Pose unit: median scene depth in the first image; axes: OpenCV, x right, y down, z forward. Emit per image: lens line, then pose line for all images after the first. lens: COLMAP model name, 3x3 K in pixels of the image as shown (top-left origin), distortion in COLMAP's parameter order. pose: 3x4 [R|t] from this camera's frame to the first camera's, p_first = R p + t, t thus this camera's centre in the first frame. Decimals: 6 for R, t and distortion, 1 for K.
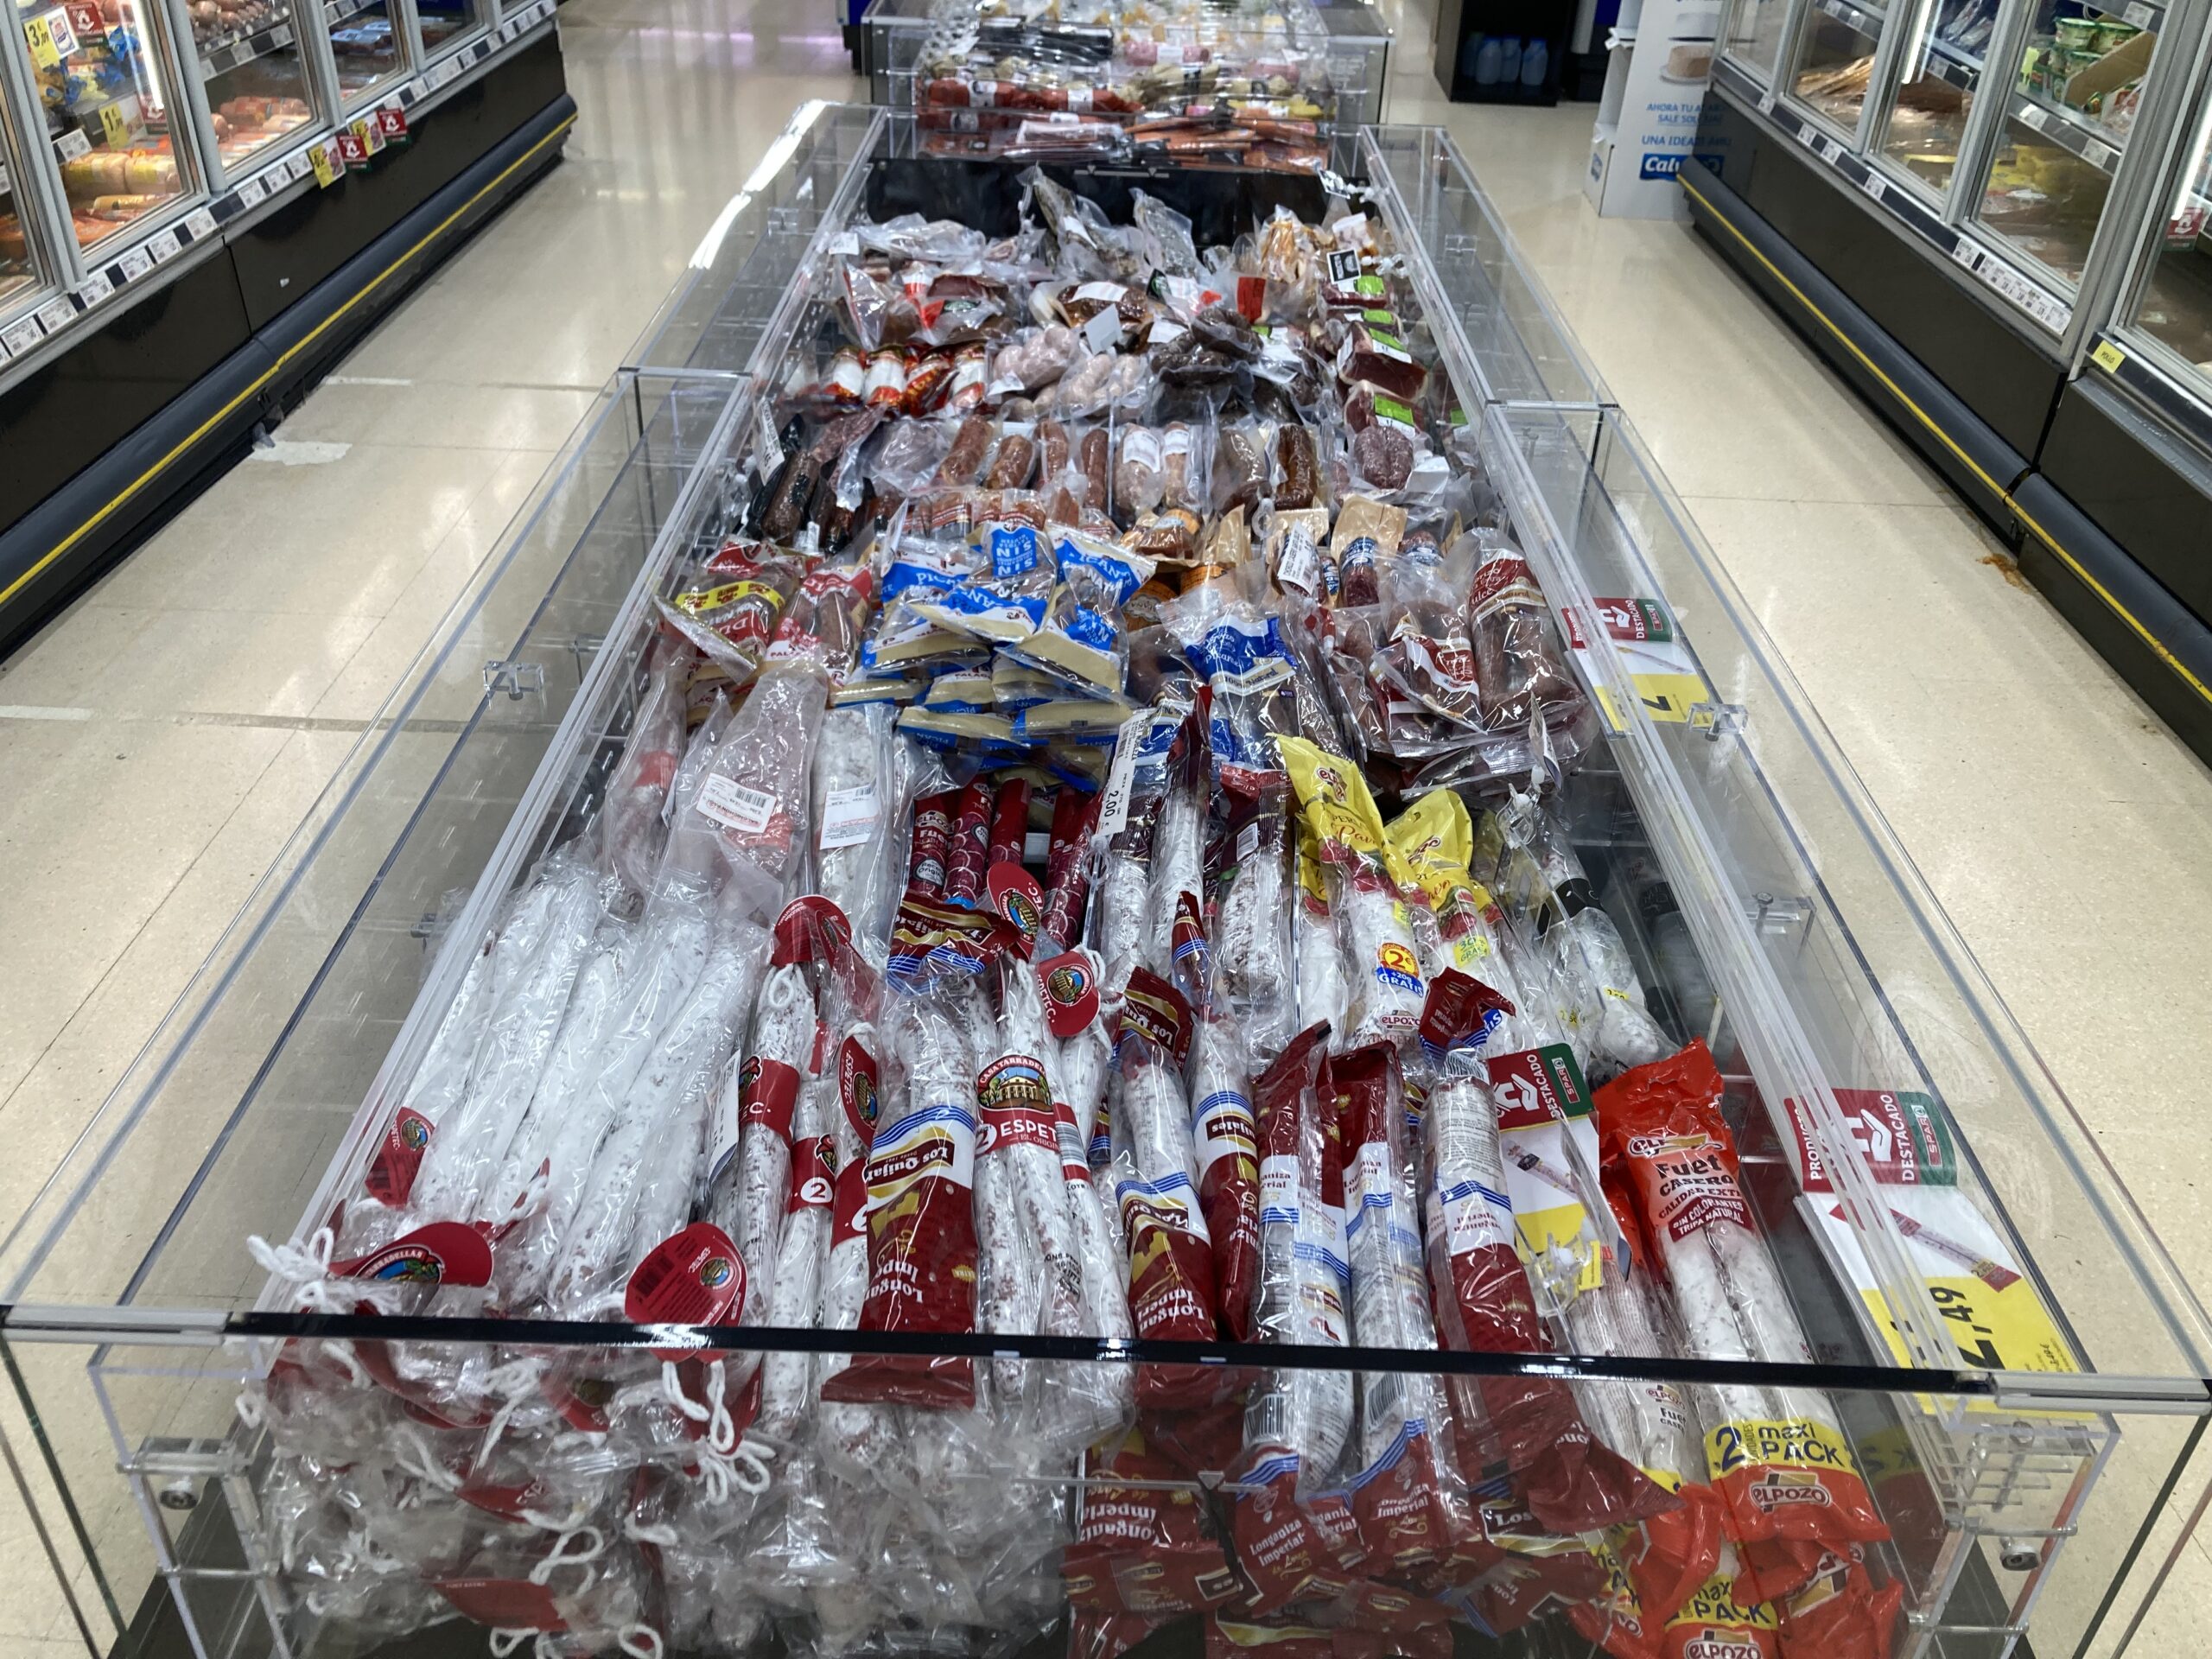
lens RADIAL K [[1861.8, 0, 1106.0], [0, 1861.8, 829.5], [0, 0, 1]] dist [0.036537, 0.000730]
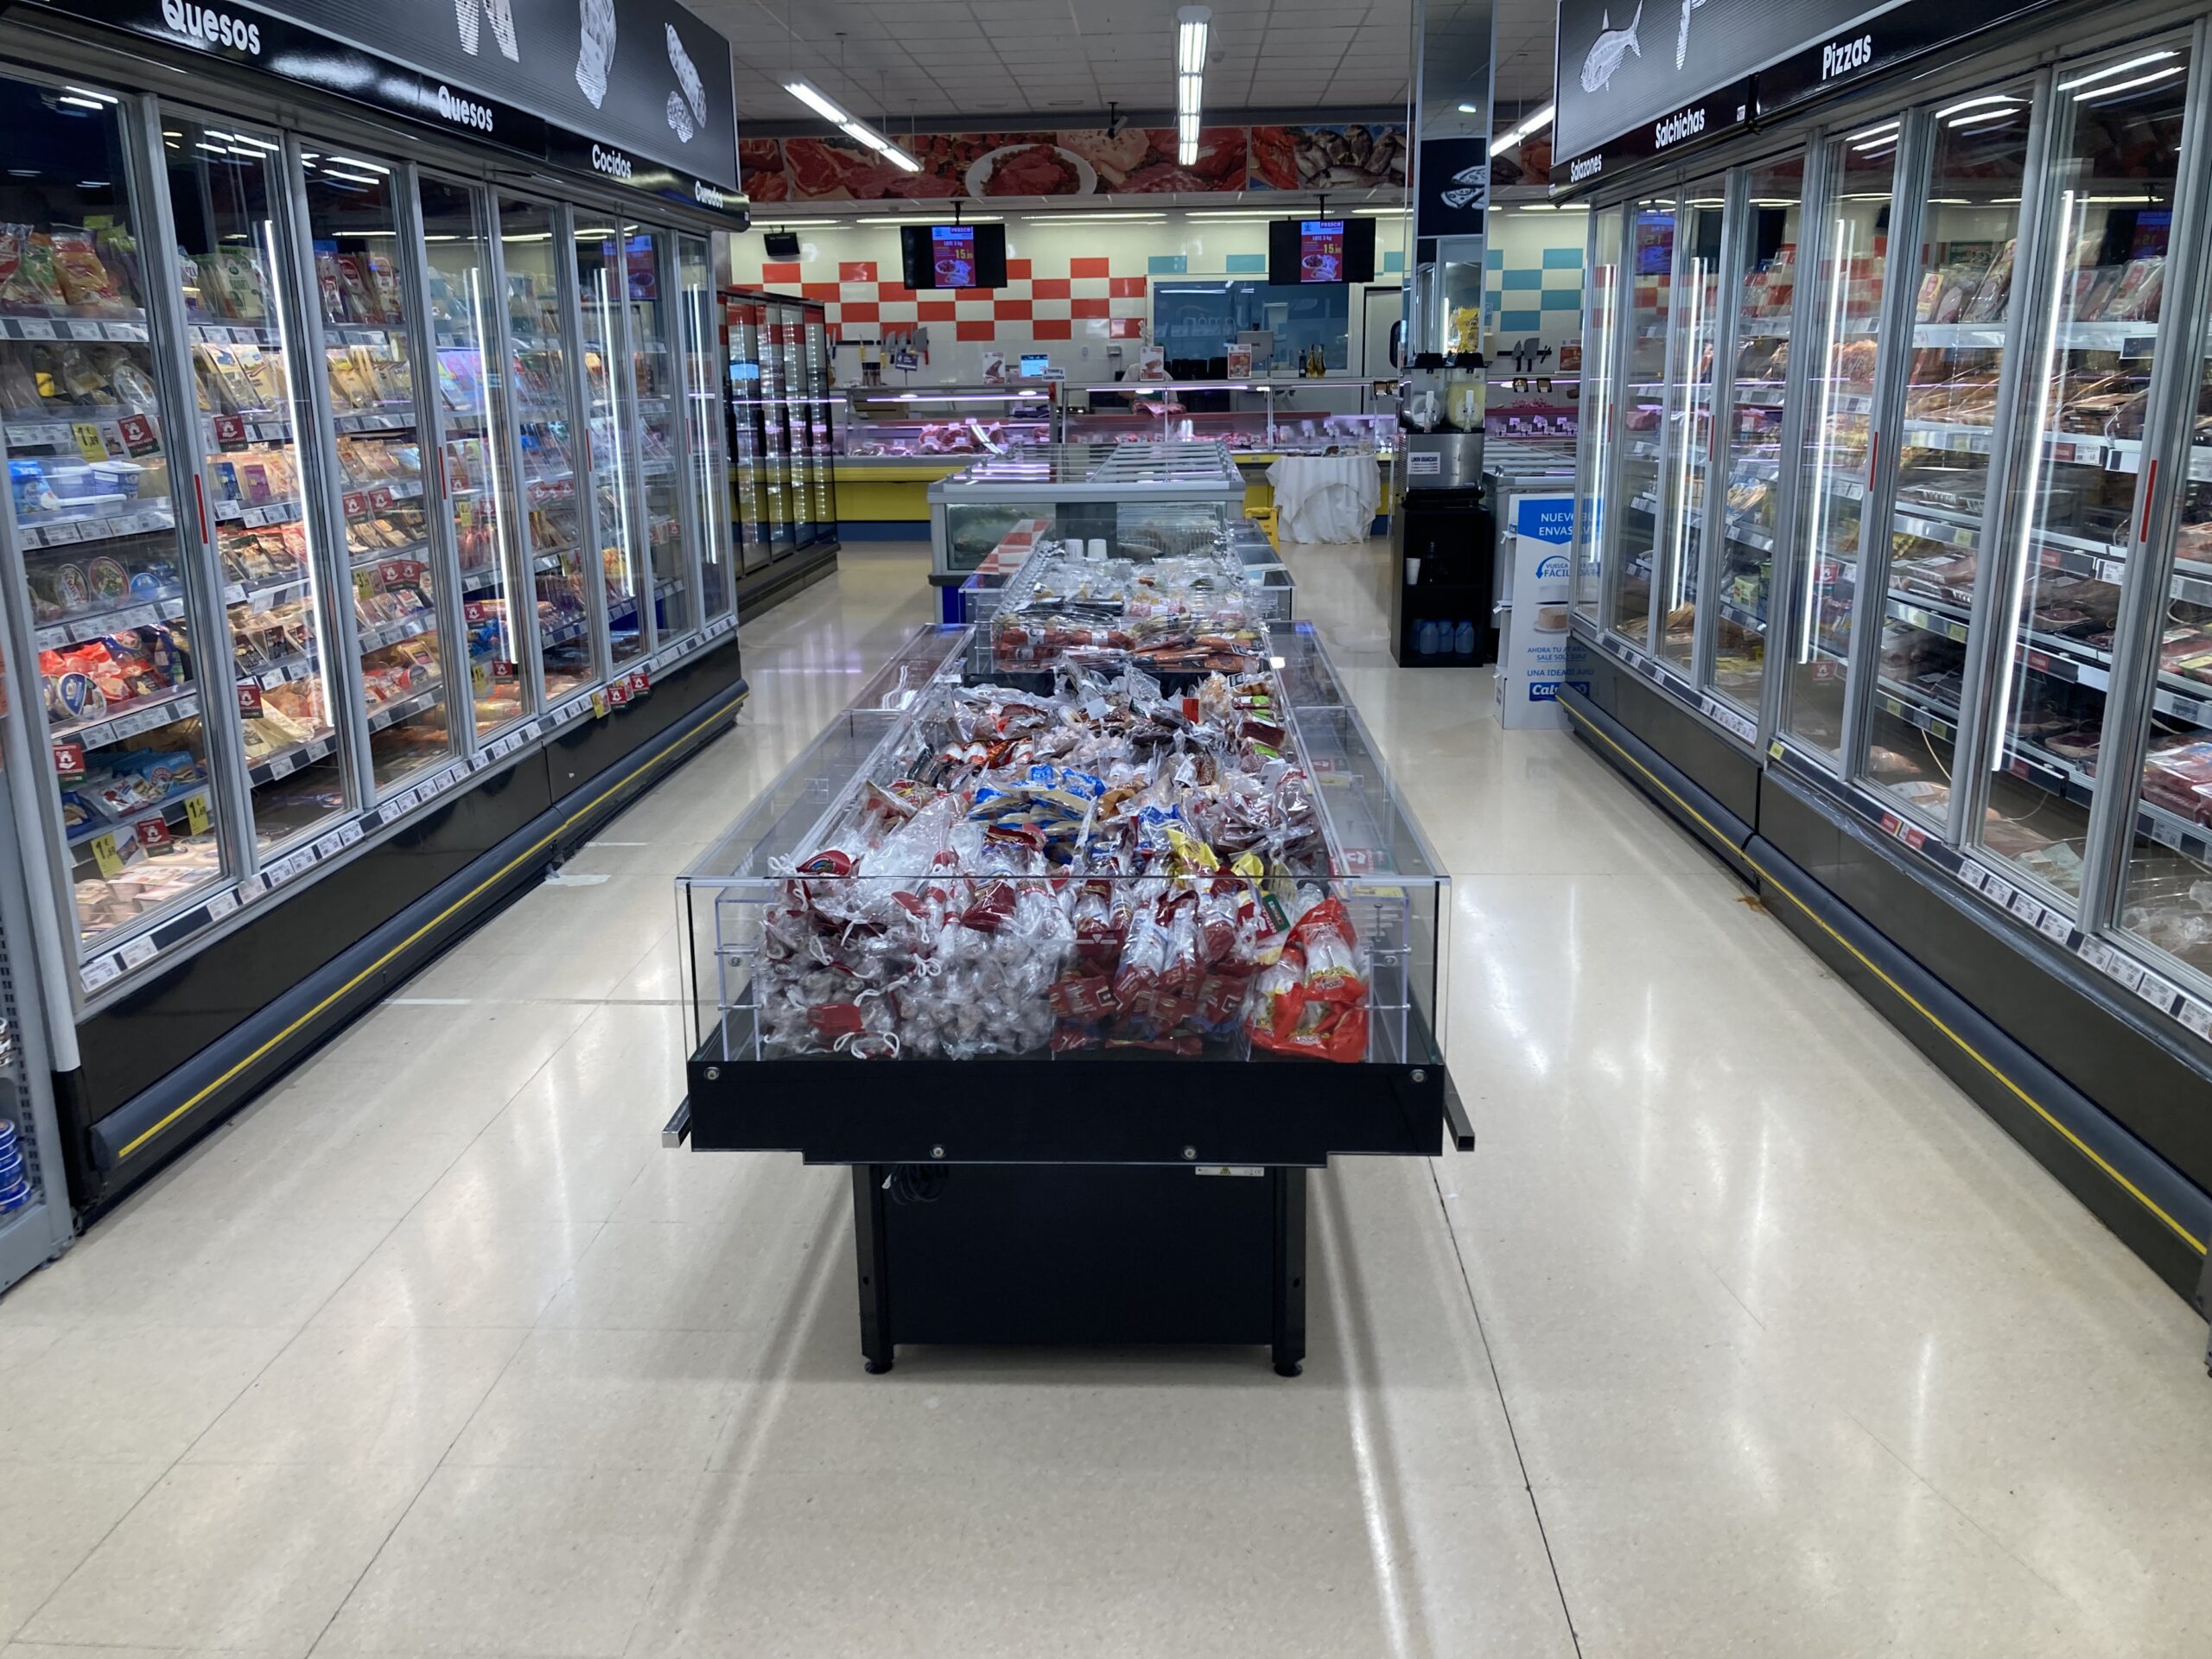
lens RADIAL K [[1832.3, 0, 1106.0], [0, 1832.3, 829.5], [0, 0, 1]] dist [0.241929, -0.645573]
pose [[0.998482, -0.041634, -0.036072, 0.039604], [0.028045, 0.947794, -0.317647, 0.240253], [0.047413, 0.316153, 0.947523, -0.380515]]
